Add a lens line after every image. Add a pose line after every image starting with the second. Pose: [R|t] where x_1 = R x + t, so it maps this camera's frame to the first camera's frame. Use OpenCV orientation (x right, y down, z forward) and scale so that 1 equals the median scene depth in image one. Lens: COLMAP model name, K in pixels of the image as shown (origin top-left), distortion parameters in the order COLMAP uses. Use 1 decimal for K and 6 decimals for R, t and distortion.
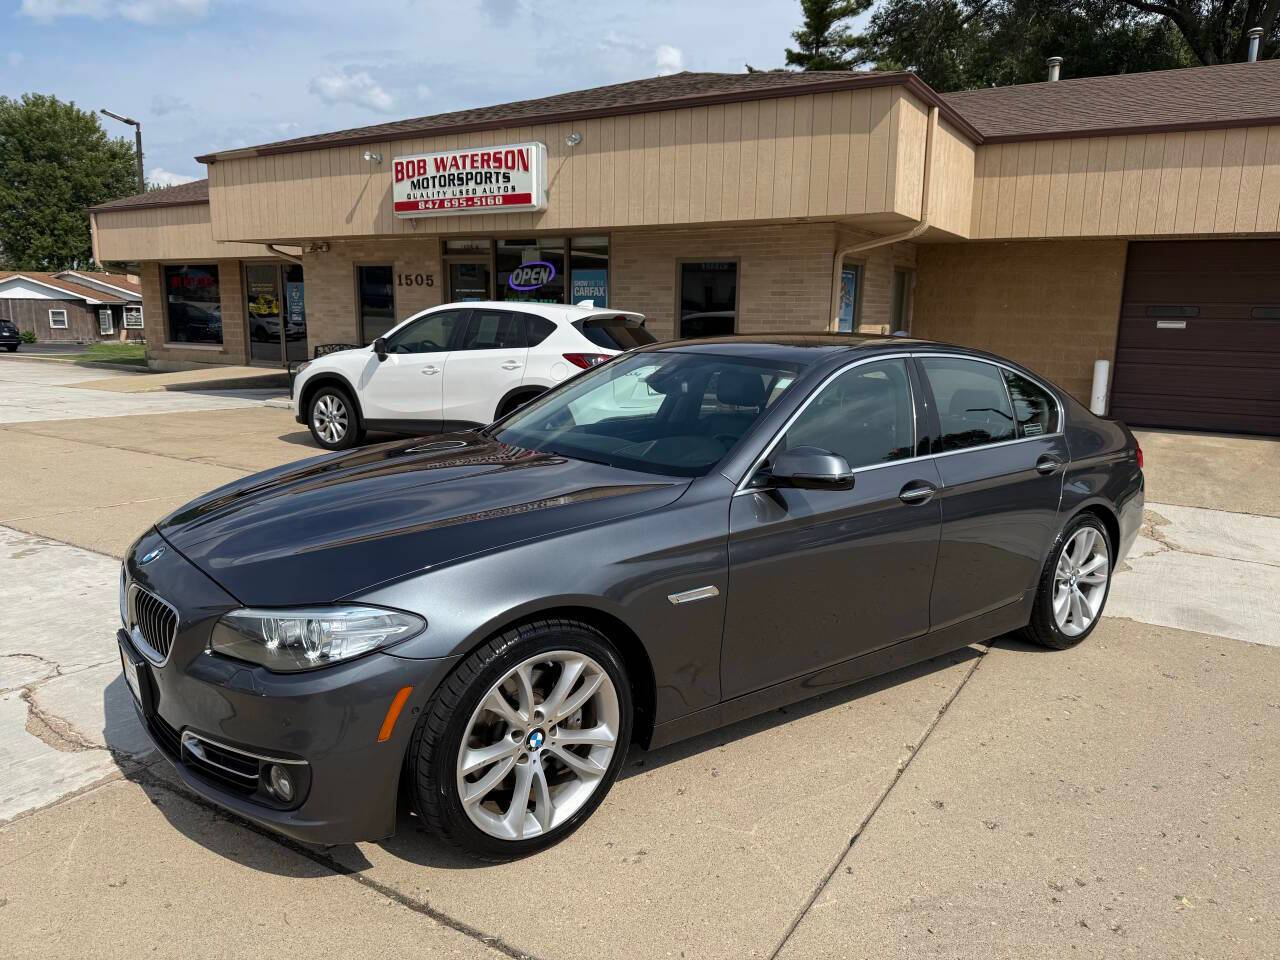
lens RADIAL K [[1003.9, 0, 672.6], [0, 1003.9, 515.6], [0, 0, 1]] dist [0.131424, -0.171124]
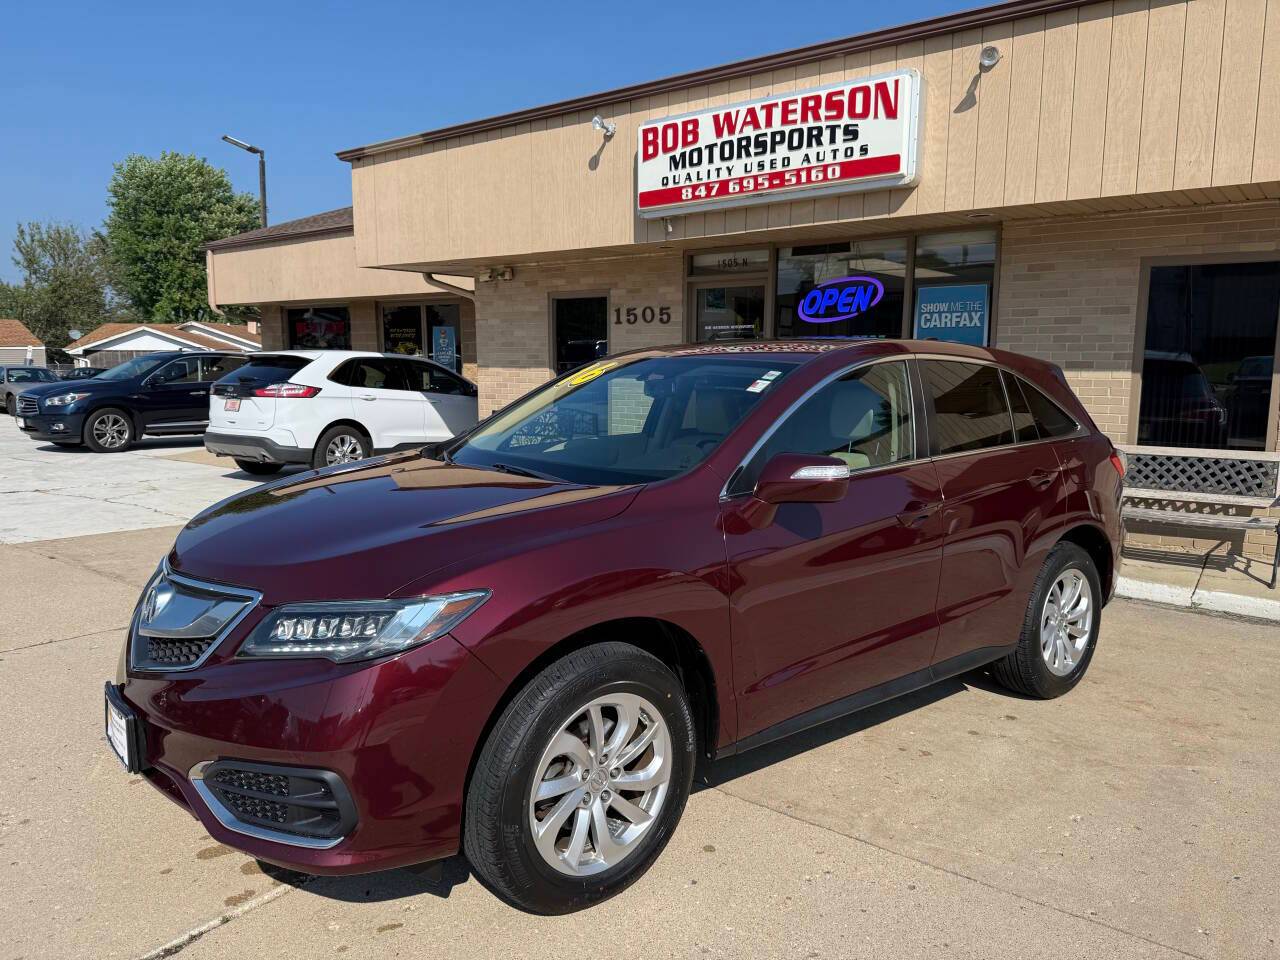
lens RADIAL K [[882.3, 0, 640.6], [0, 882.3, 459.0], [0, 0, 1]] dist [0.159838, -0.289013]
pose [[0.996888, -0.008856, -0.078330, -0.231415], [0.002901, 0.997118, -0.075816, -0.100274], [0.078775, 0.075353, 0.994040, 0.464342]]
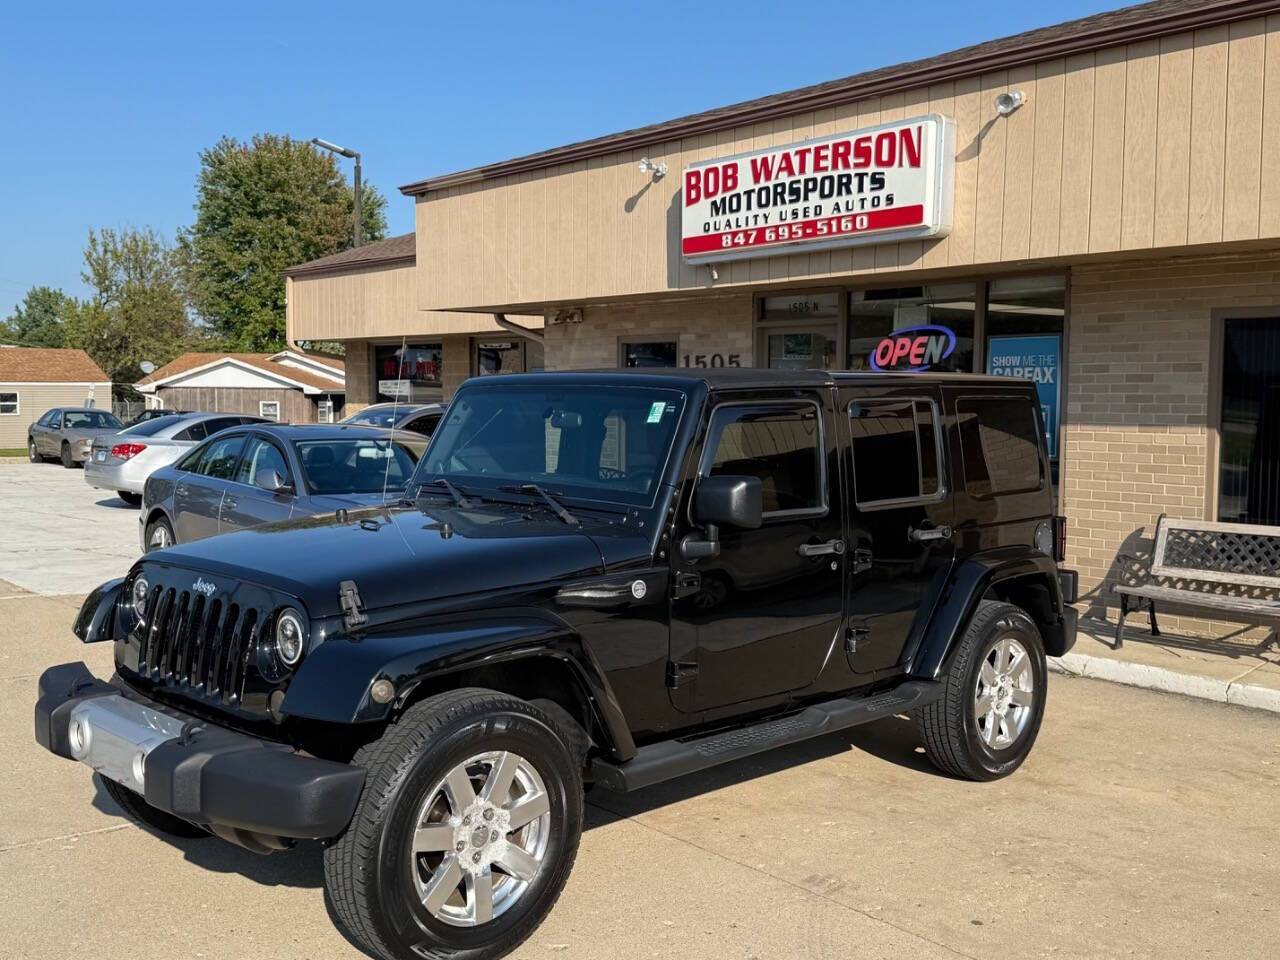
lens RADIAL K [[1315.0, 0, 689.4], [0, 1315.0, 443.7], [0, 0, 1]] dist [0.383917, -1.207049]
pose [[0.965212, -0.004553, -0.261427, -0.068850], [-0.034610, 0.988826, -0.145003, -0.078492], [0.259166, 0.149006, 0.954269, 0.287643]]
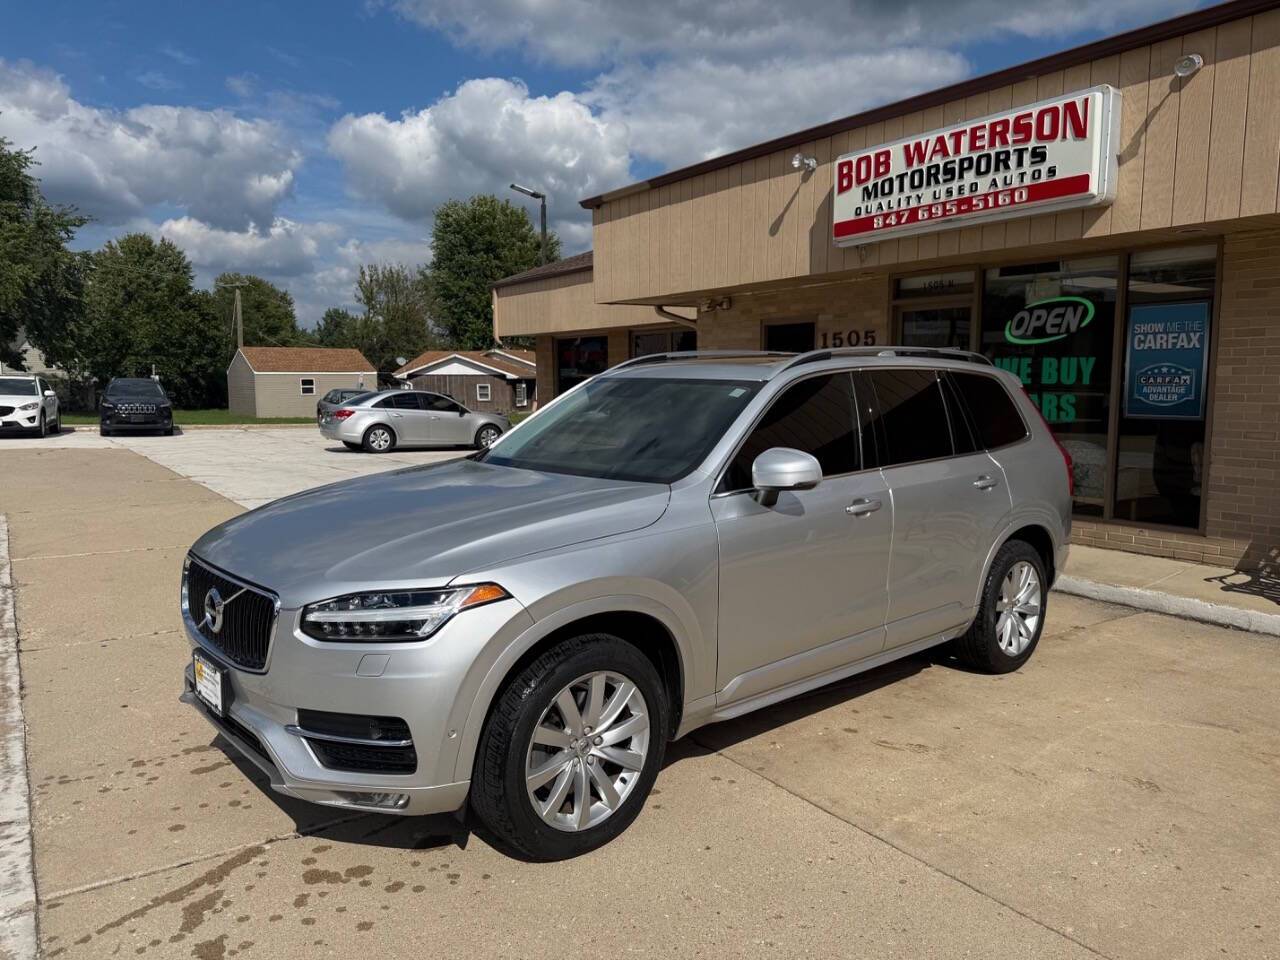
lens RADIAL K [[910.8, 0, 640.0], [0, 910.8, 480.0], [0, 0, 1]] dist [0.007244, -0.006603]
pose [[0.922403, 0.017628, -0.385827, -0.159597], [-0.047263, 0.996602, -0.067461, -0.097115], [0.383327, 0.080461, 0.920101, 0.428021]]
